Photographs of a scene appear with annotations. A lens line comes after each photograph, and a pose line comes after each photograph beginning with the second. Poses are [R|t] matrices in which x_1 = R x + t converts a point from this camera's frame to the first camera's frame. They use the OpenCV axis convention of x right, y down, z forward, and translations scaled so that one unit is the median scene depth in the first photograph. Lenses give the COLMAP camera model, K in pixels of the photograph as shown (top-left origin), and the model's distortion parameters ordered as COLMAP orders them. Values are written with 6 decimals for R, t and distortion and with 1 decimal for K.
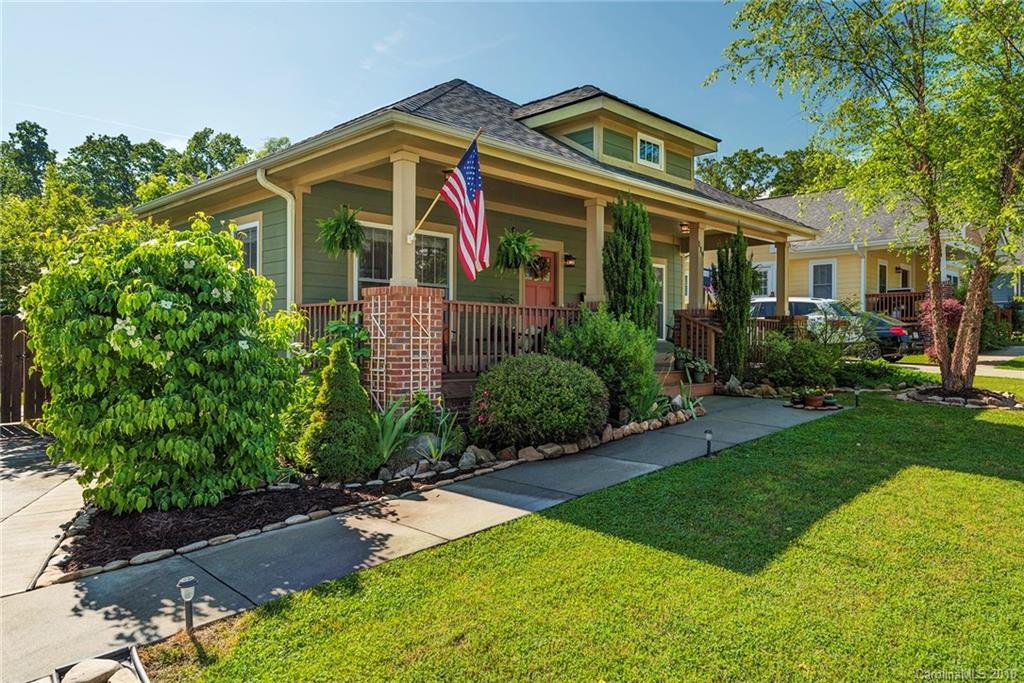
lens RADIAL K [[712.2, 0, 513.3], [0, 712.2, 343.5], [0, 0, 1]] dist [-0.000012, -0.000195]
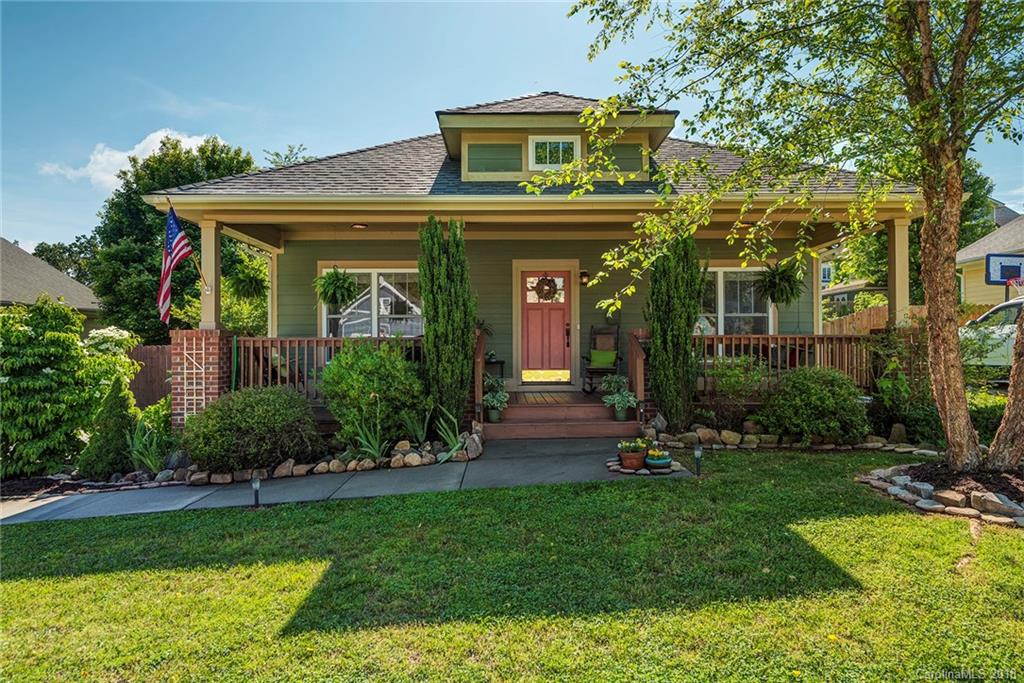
lens RADIAL K [[617.2, 0, 510.3], [0, 617.2, 344.6], [0, 0, 1]] dist [-0.000827, 0.001162]
pose [[0.729357, -0.012697, -0.684016, 0.997872], [0.008881, 0.999919, -0.009091, -0.039496], [0.684076, 0.000556, 0.729411, 0.601118]]
